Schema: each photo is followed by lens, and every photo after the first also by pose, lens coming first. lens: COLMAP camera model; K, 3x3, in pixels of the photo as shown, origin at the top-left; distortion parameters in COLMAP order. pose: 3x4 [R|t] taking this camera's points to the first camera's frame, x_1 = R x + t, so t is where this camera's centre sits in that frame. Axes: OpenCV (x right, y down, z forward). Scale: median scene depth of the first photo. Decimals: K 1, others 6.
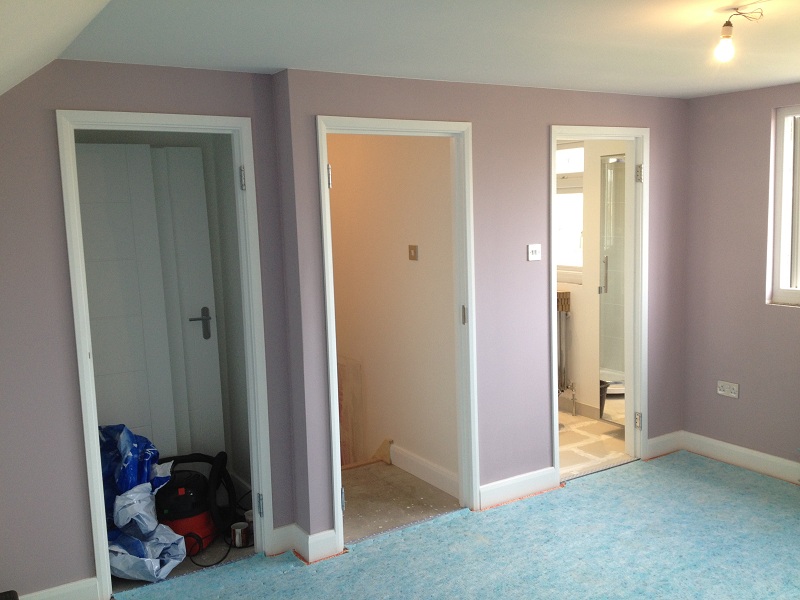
lens RADIAL K [[753.2, 0, 400.0], [0, 753.2, 300.0], [0, 0, 1]] dist [0.200525, -0.347490]
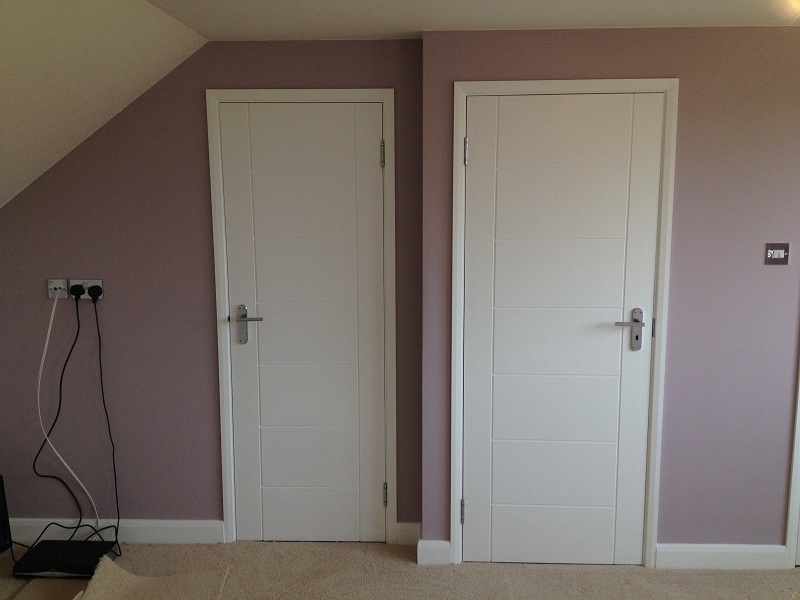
lens RADIAL K [[753.2, 0, 400.0], [0, 753.2, 300.0], [0, 0, 1]] dist [0.200525, -0.347490]
pose [[0.830428, 0.108940, -0.546371, 0.336804], [-0.090480, 0.994048, 0.060682, -0.035924], [0.549729, -0.000956, 0.835342, 0.210672]]
